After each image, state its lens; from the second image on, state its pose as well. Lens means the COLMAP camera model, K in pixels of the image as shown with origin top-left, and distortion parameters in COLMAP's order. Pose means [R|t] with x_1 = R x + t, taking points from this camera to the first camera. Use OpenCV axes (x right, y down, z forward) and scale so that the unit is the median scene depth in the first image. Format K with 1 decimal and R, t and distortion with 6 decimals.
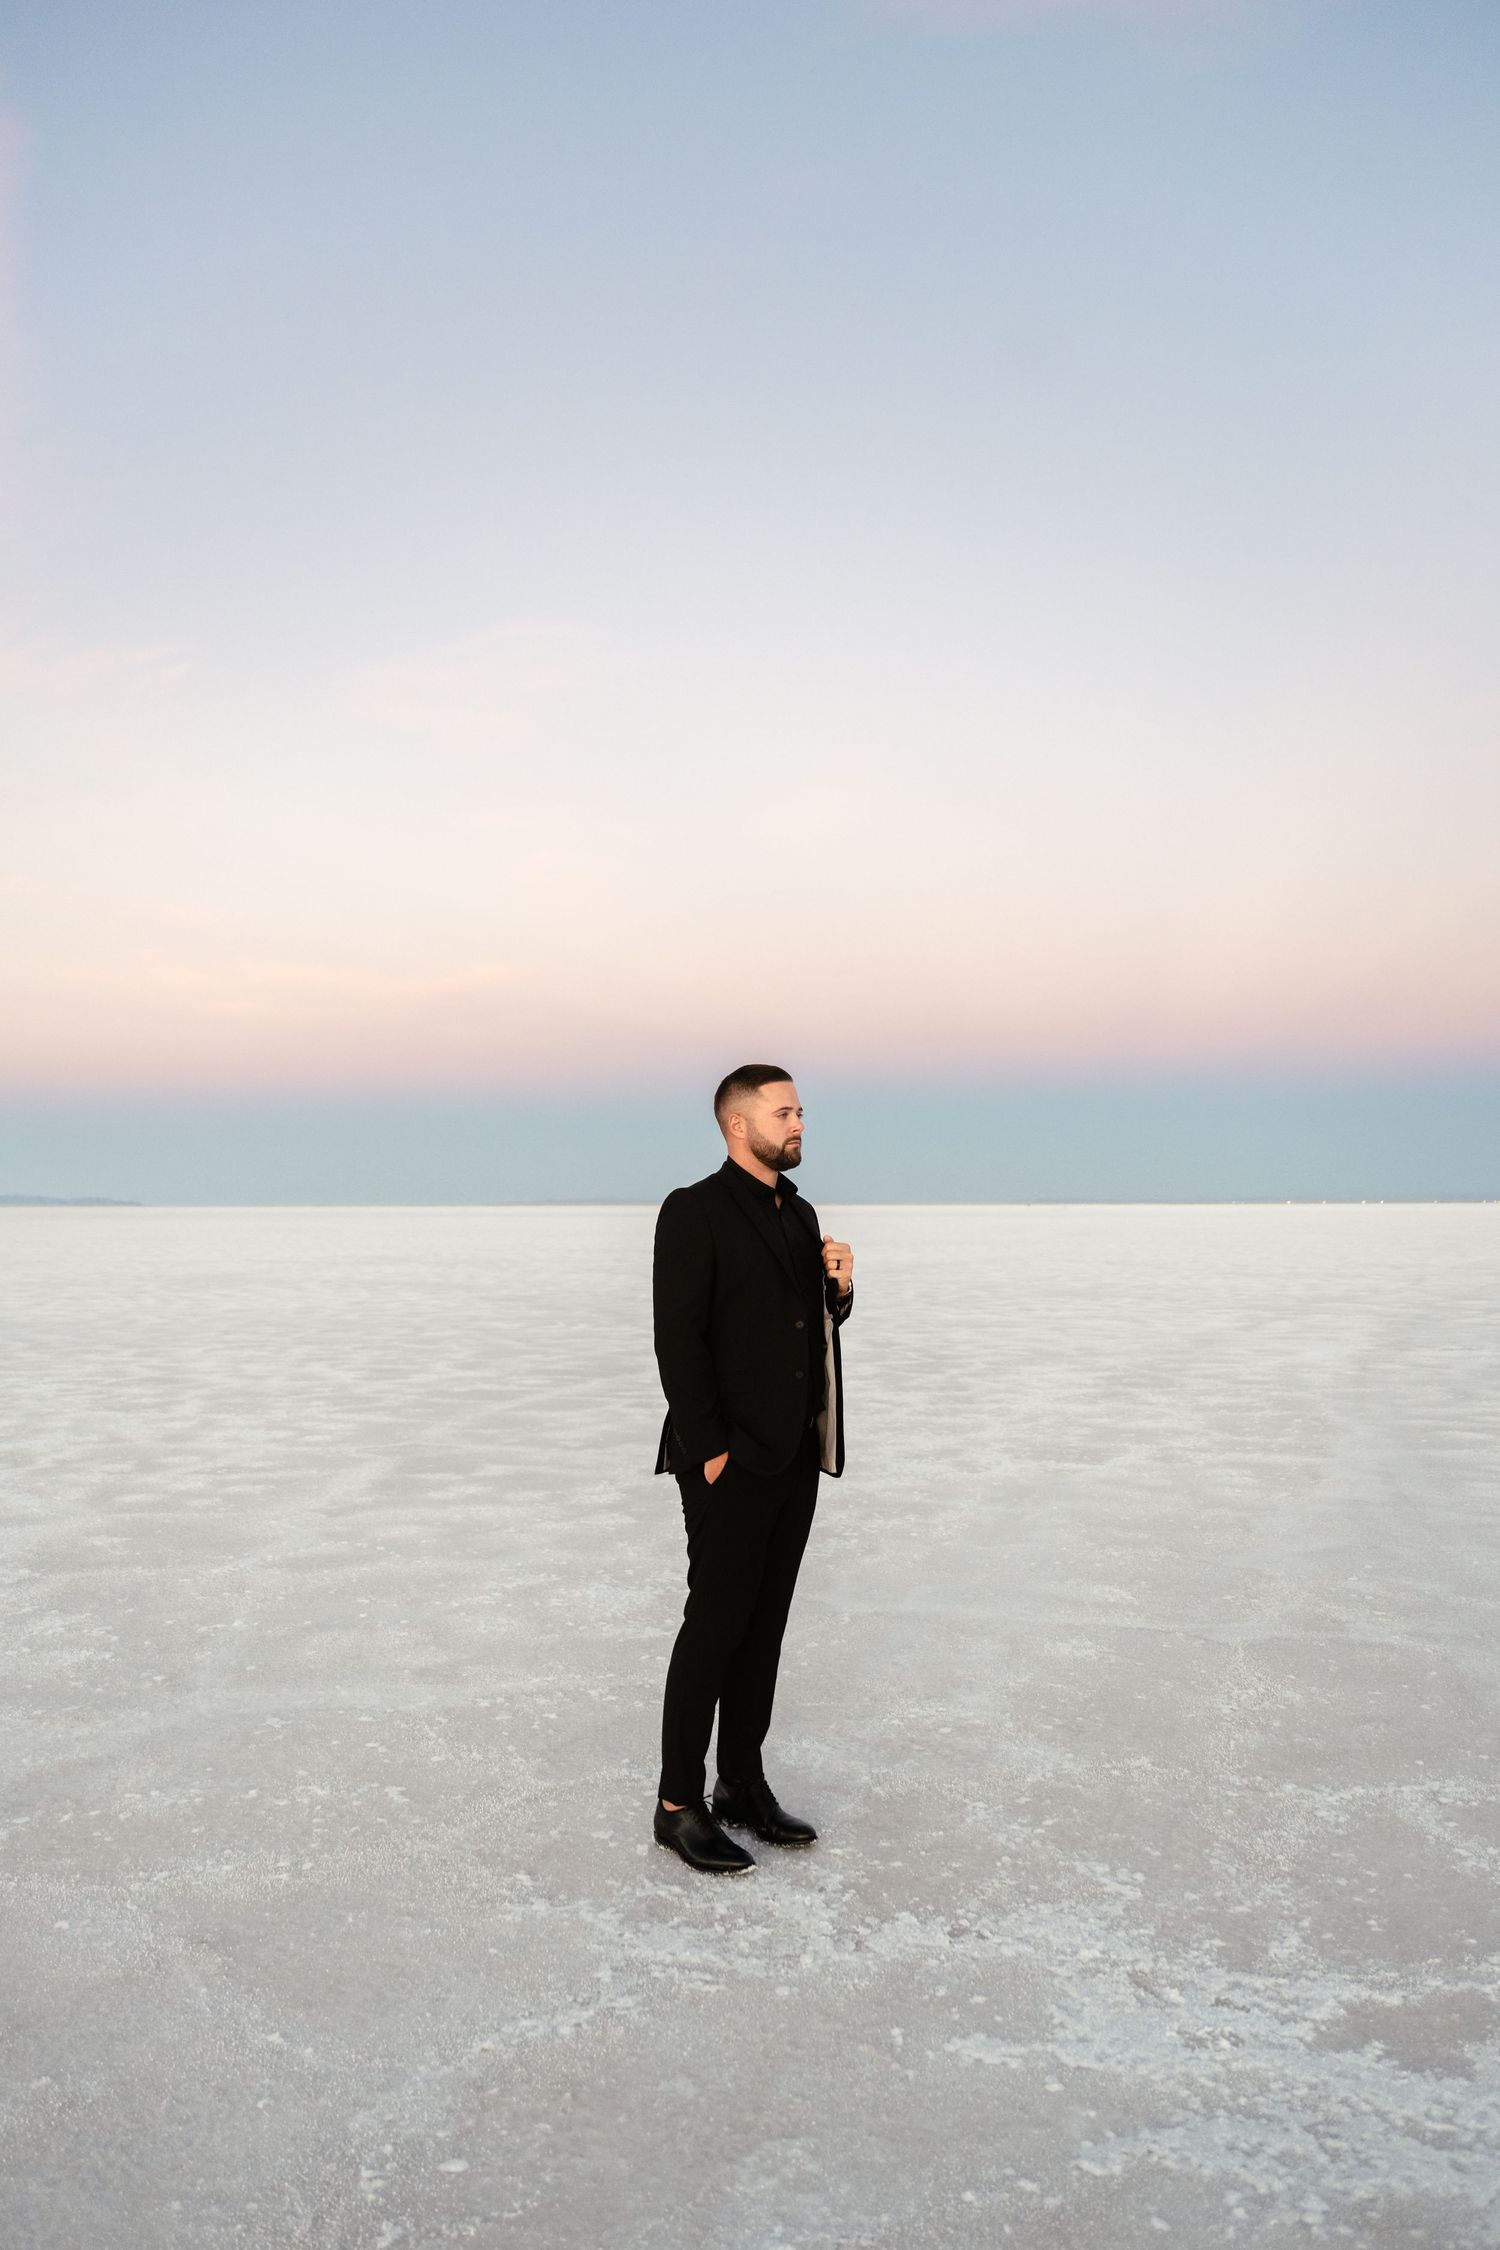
lens RADIAL K [[1609.6, 0, 757.6], [0, 1609.6, 1026.3], [0, 0, 1]] dist [-0.005428, 0.000406]
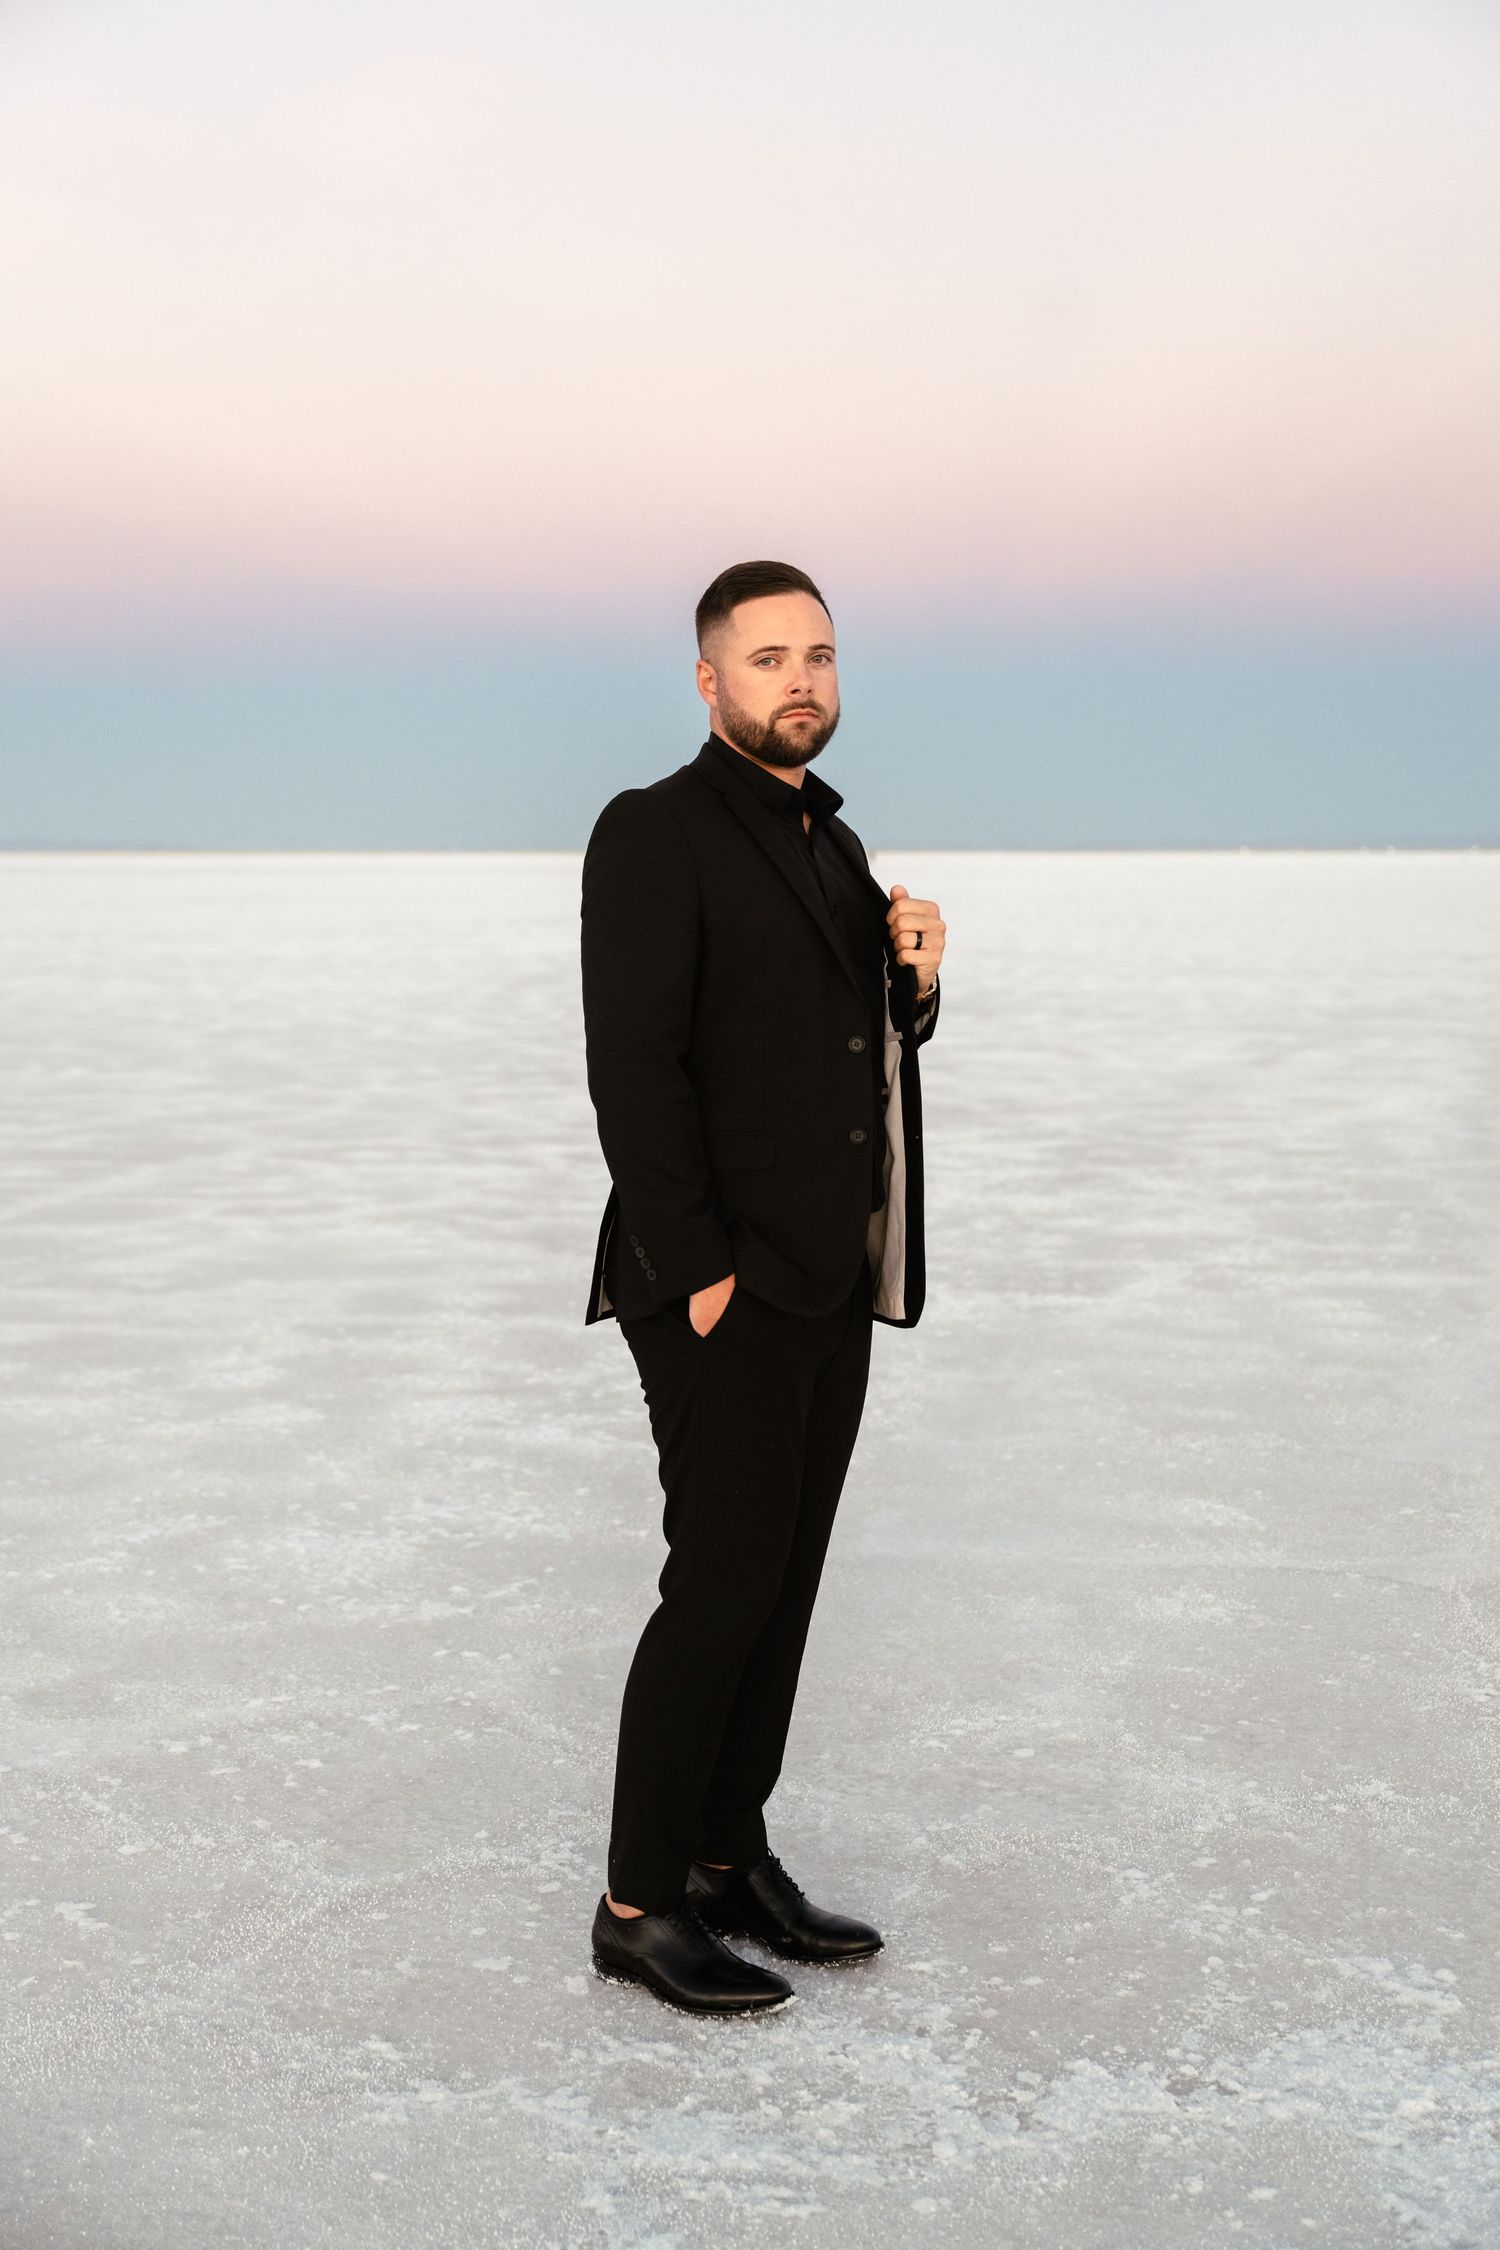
lens RADIAL K [[2914.1, 0, 773.4], [0, 2914.1, 1000.7], [0, 0, 1]] dist [-0.009695, 0.000000]
pose [[0.986220, -0.006909, 0.165298, -0.100882], [-0.019600, 0.987211, 0.158207, 0.009700], [-0.164277, -0.159267, 0.973472, 0.038435]]
